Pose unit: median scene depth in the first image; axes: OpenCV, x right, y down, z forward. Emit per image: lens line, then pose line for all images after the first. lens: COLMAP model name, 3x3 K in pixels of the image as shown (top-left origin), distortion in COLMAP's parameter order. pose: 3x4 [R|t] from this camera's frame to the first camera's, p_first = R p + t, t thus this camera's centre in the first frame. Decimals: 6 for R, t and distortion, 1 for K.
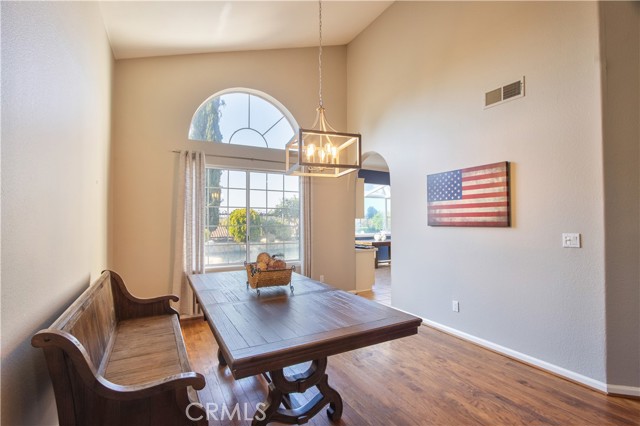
lens RADIAL K [[300.0, 0, 319.9], [0, 300.0, 214.5], [0, 0, 1]] dist [-0.013429, 0.001487]
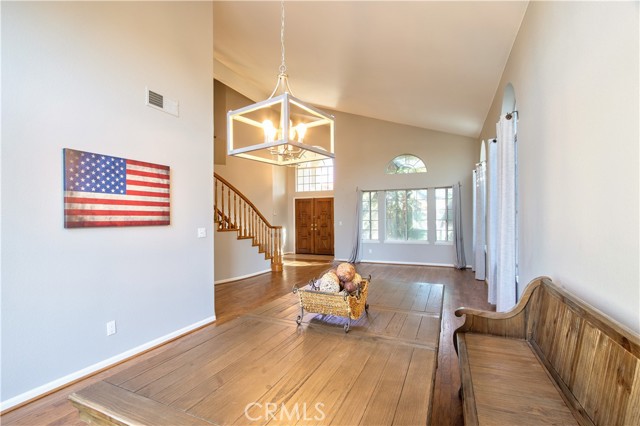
lens RADIAL K [[300.0, 0, 319.9], [0, 300.0, 217.4], [0, 0, 1]] dist [-0.013429, 0.001487]
pose [[-0.602916, 0.007786, 0.797767, -0.515269], [-0.011533, 0.999763, -0.018474, 0.022504], [-0.797721, -0.020339, -0.602683, 1.047082]]
